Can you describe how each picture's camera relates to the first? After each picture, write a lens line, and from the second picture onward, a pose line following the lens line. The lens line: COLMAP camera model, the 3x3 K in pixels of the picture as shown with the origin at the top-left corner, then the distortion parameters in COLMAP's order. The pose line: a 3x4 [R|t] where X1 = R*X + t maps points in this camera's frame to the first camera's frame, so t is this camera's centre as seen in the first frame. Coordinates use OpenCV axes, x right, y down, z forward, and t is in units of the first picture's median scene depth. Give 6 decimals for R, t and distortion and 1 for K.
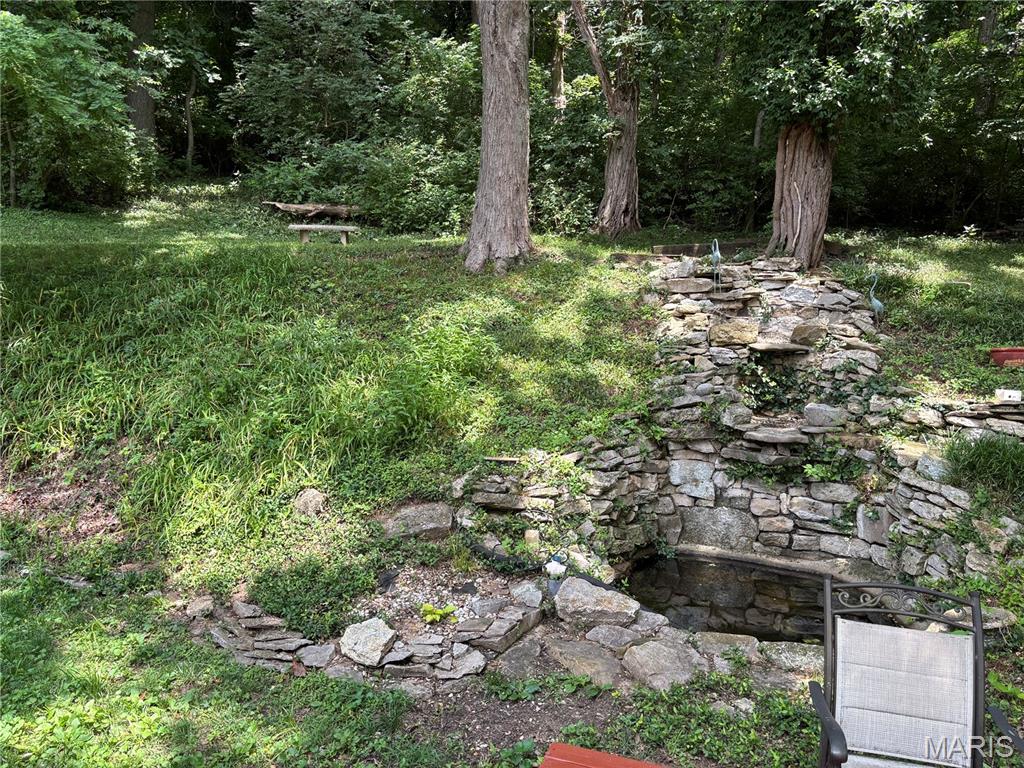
lens RADIAL K [[763.5, 0, 516.0], [0, 763.5, 387.6], [0, 0, 1]] dist [0.067447, -0.088763]
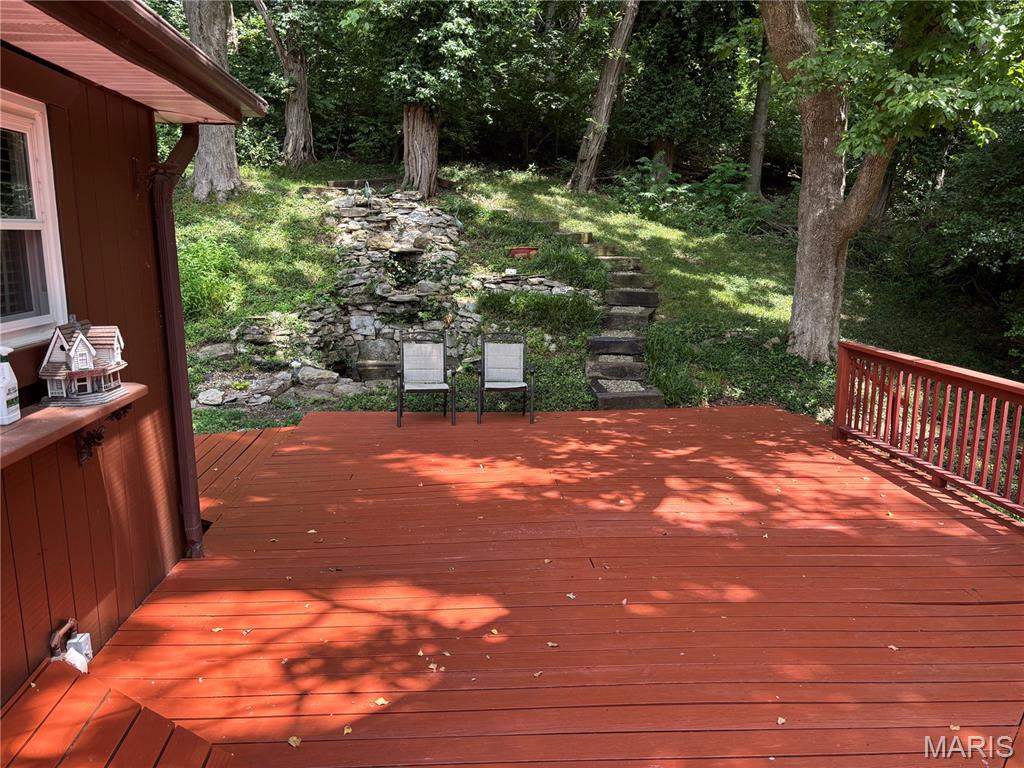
lens RADIAL K [[763.5, 0, 516.0], [0, 763.5, 387.6], [0, 0, 1]] dist [0.067447, -0.088763]
pose [[0.917154, -0.100269, 0.385712, -0.141297], [0.048320, 0.988670, 0.142117, 0.022431], [-0.395592, -0.111706, 0.911608, -0.761033]]
